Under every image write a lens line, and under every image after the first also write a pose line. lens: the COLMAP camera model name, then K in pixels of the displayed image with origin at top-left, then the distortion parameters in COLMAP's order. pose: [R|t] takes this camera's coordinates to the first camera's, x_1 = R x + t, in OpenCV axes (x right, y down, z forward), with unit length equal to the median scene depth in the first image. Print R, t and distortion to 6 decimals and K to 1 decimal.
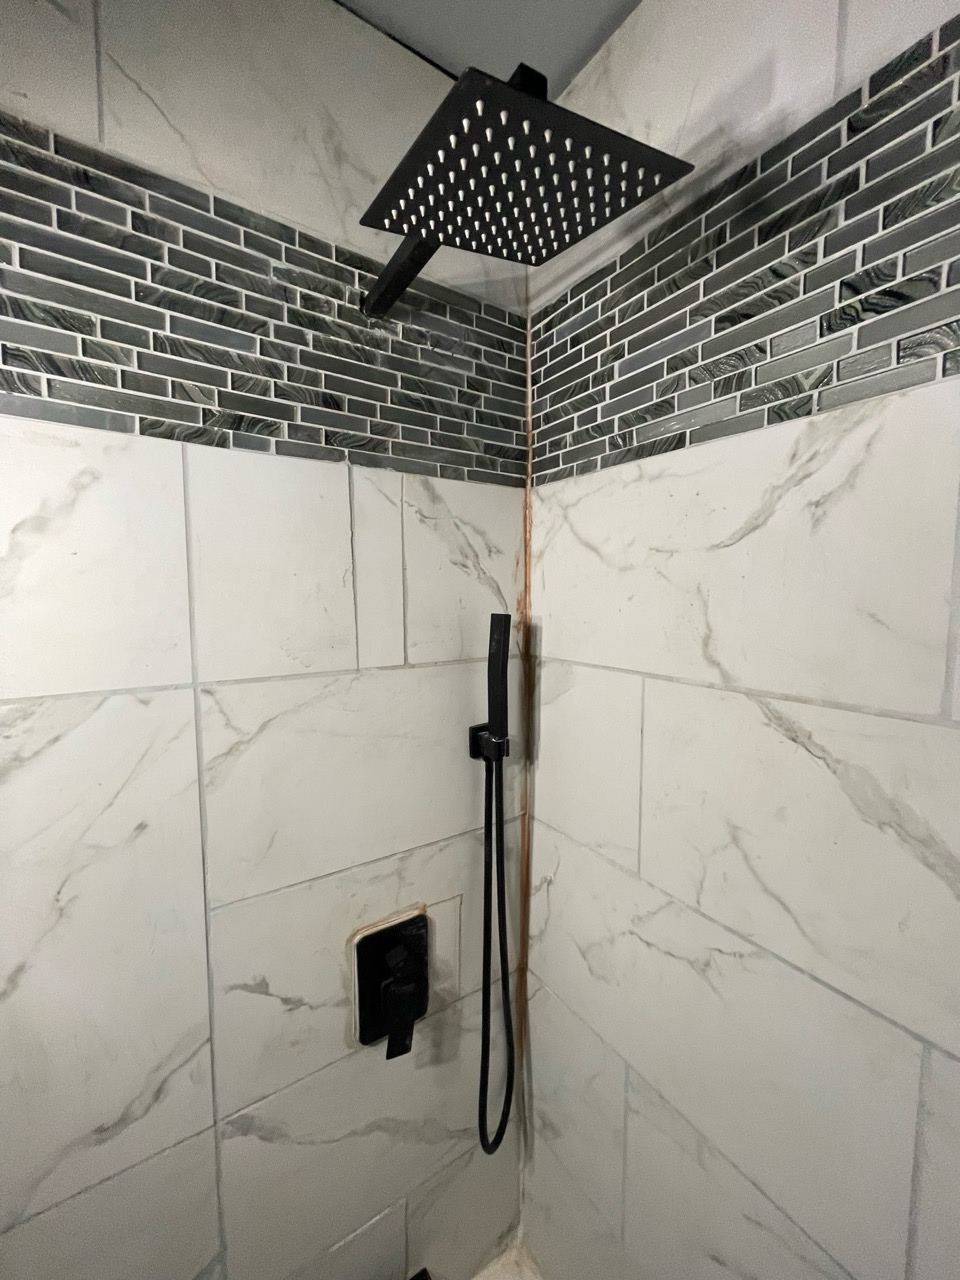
lens RADIAL K [[513.5, 0, 484.0], [0, 513.5, 636.8], [0, 0, 1]] dist [-0.004026, 0.001030]
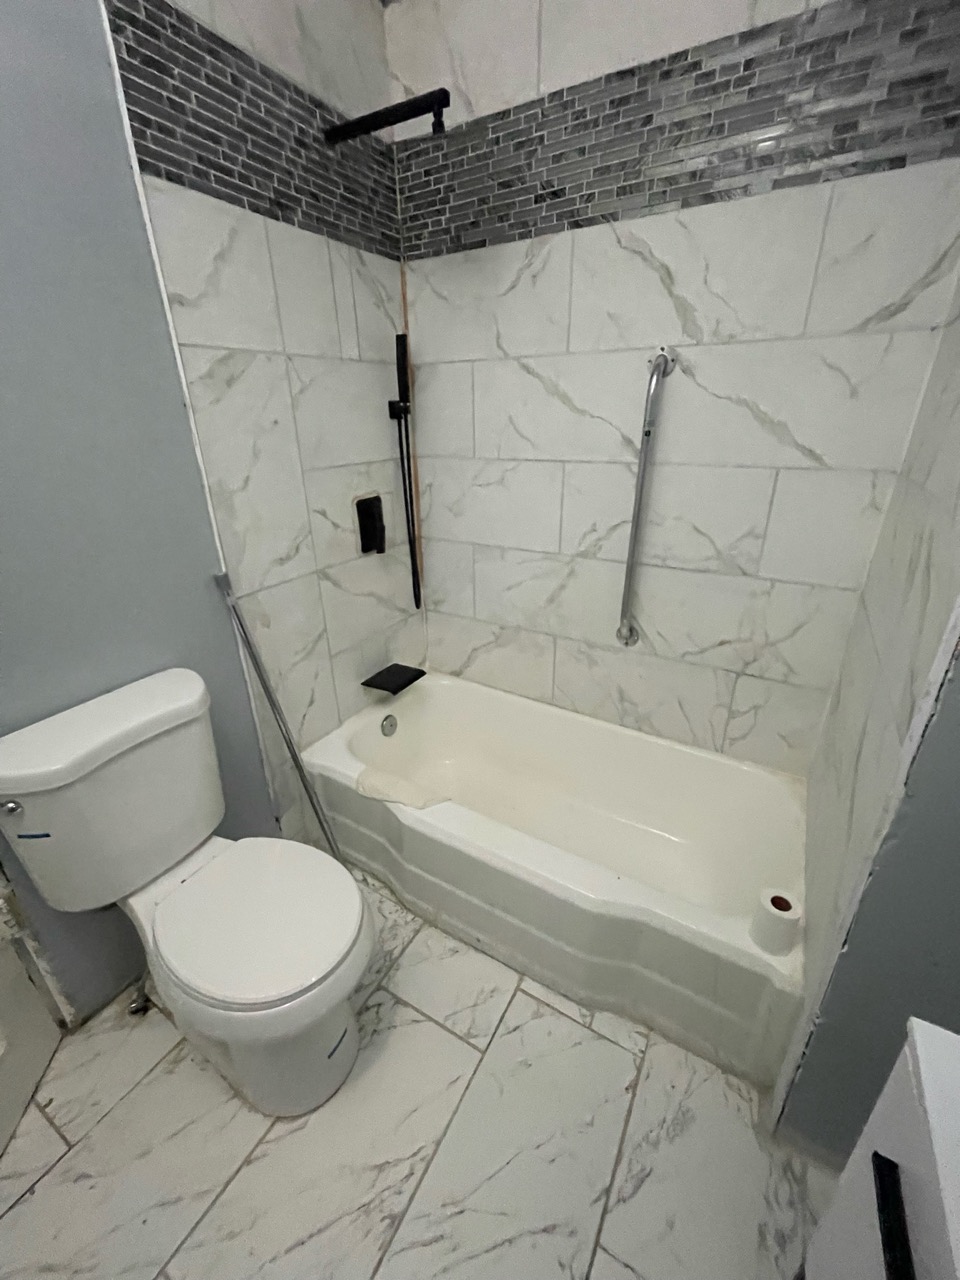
lens RADIAL K [[513.5, 0, 481.1], [0, 513.5, 636.8], [0, 0, 1]] dist [-0.004026, 0.001030]
pose [[0.902061, -0.183070, 0.390860, -0.731050], [0.050232, 0.943964, 0.326202, 0.459027], [-0.428675, -0.274621, 0.860709, -1.252718]]
